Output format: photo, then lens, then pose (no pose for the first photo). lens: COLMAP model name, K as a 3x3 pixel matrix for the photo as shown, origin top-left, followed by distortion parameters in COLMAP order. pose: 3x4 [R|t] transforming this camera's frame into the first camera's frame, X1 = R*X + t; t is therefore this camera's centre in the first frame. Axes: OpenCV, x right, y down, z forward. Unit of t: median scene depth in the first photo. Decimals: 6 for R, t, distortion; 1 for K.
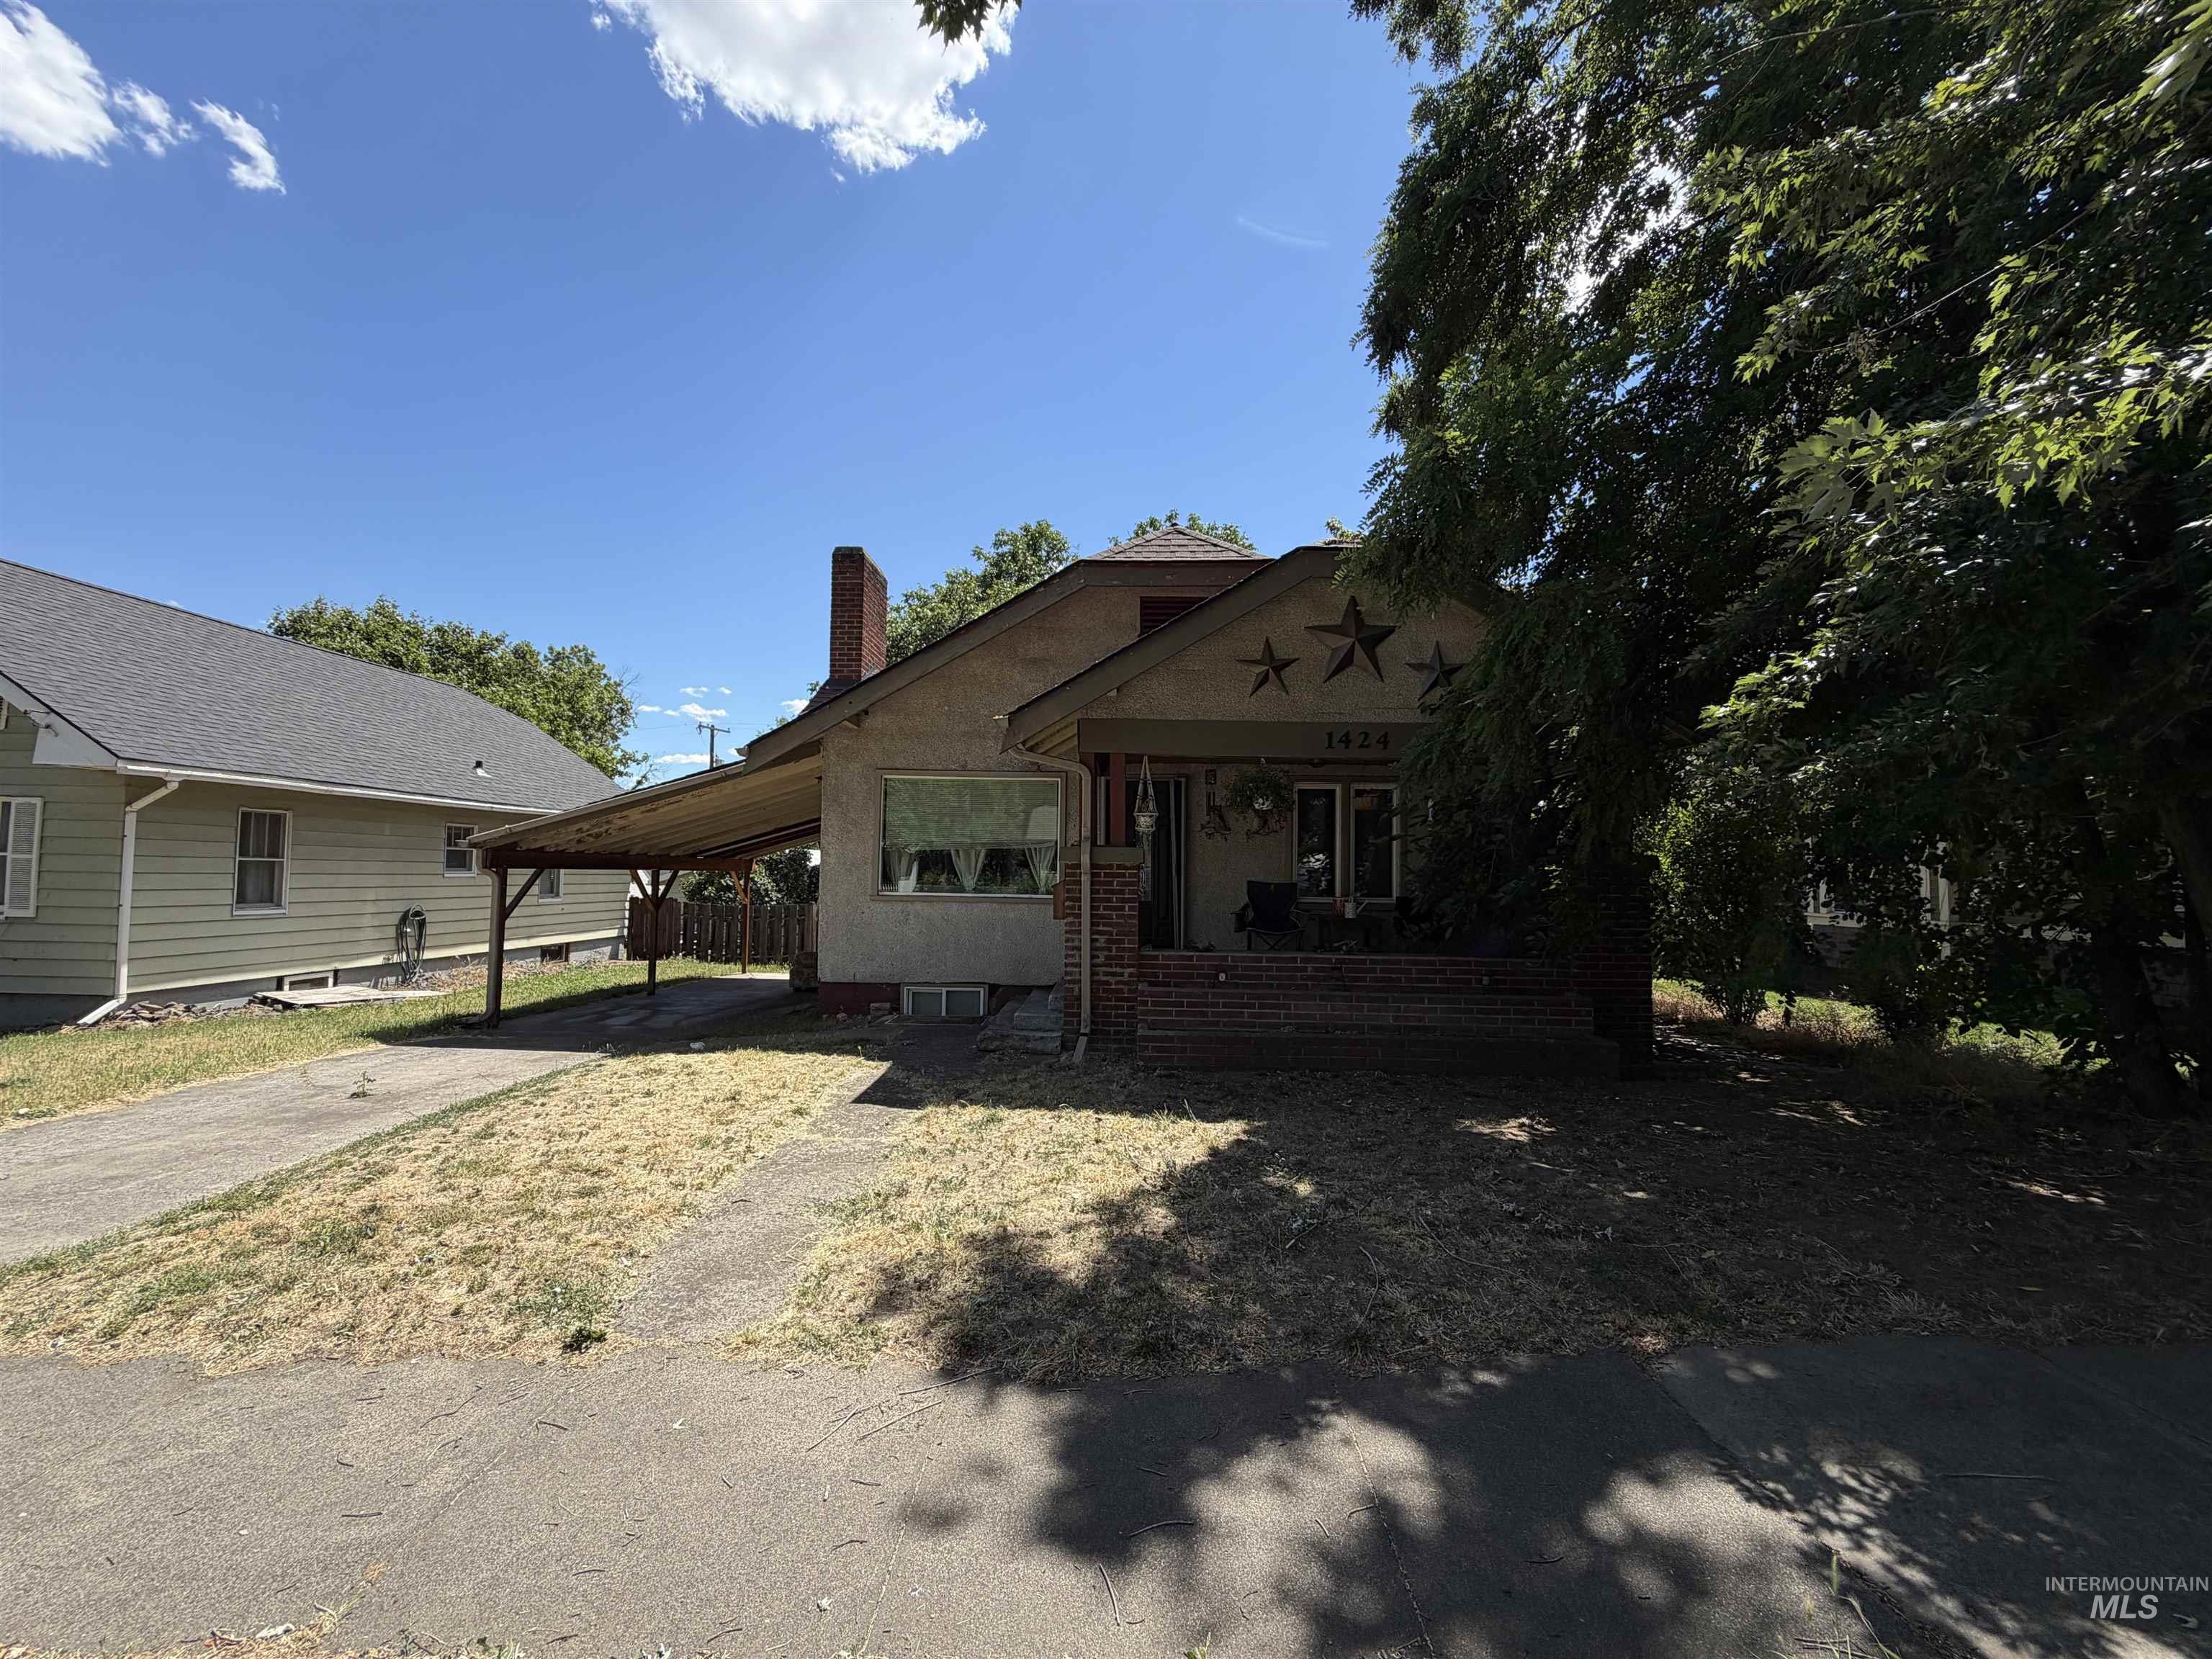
lens RADIAL K [[882.9, 0, 1103.3], [0, 882.9, 833.4], [0, 0, 1]] dist [-0.002920, -0.000182]
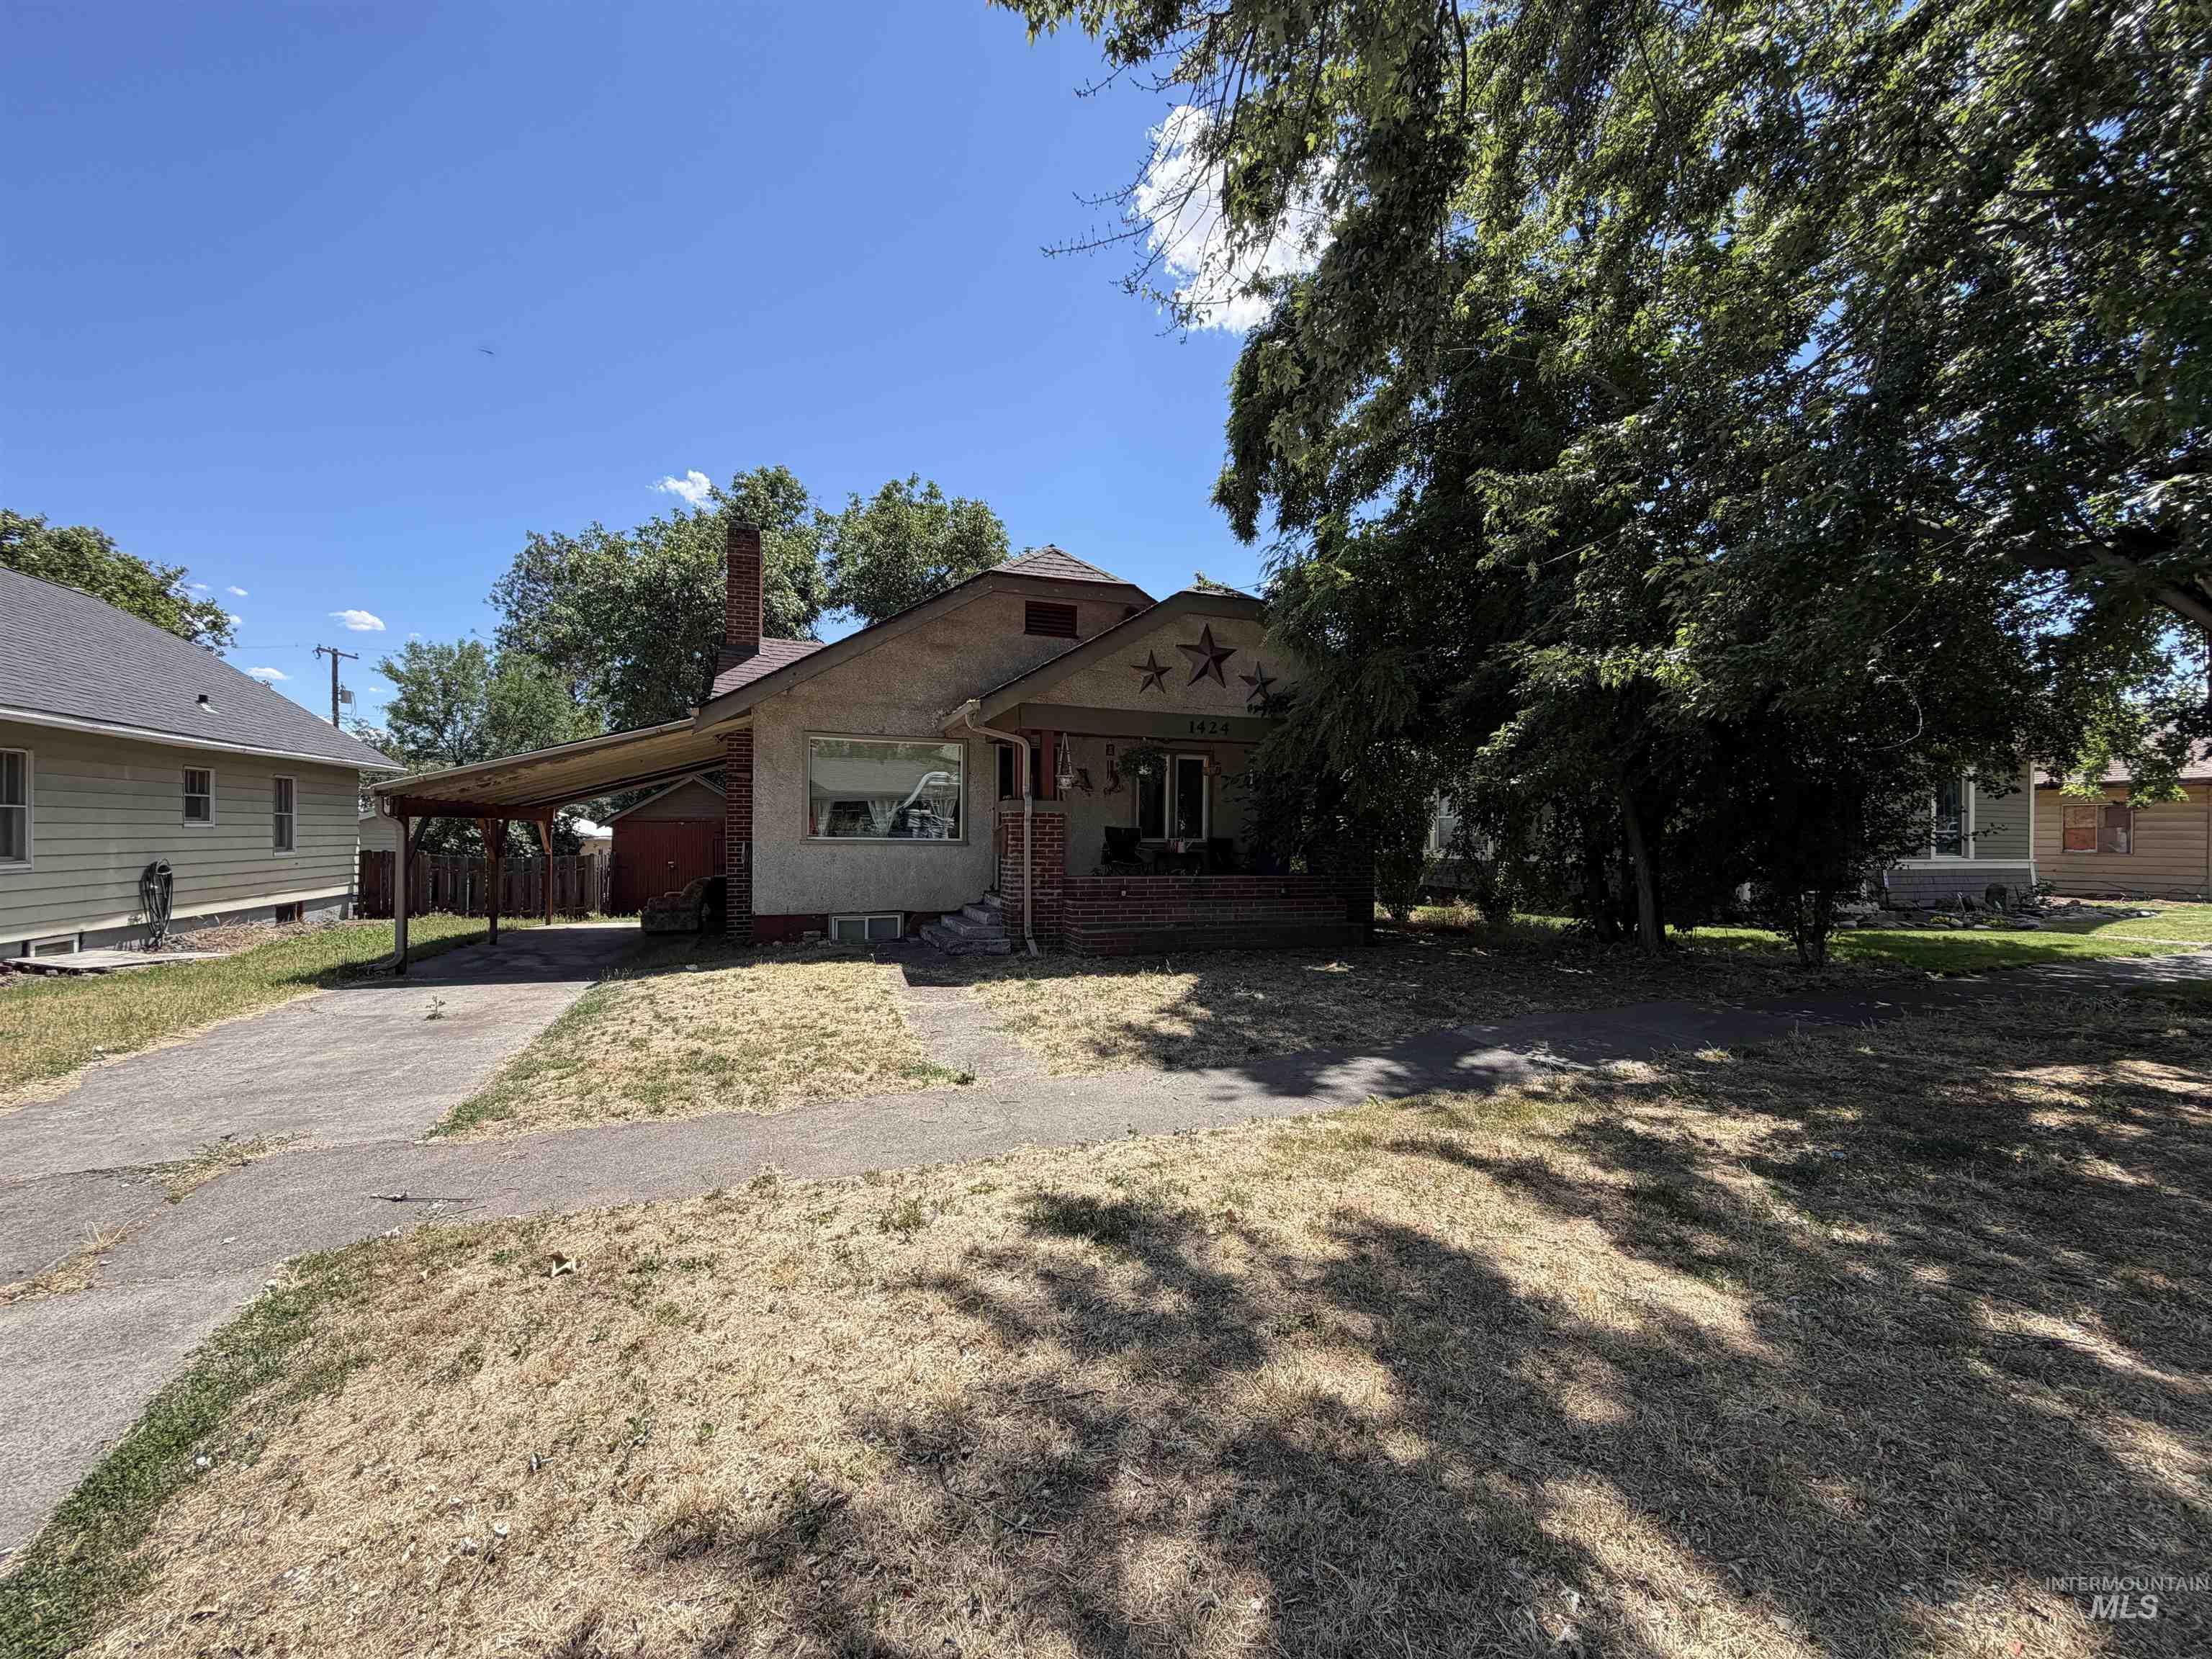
lens RADIAL K [[892.0, 0, 1106.0], [0, 892.0, 829.5], [0, 0, 1]] dist [-0.010845, 0.000244]
pose [[0.929838, -0.003160, 0.367956, -0.338569], [-0.014446, 0.998879, 0.045085, -0.002116], [-0.367686, -0.047237, 0.928750, -0.250037]]
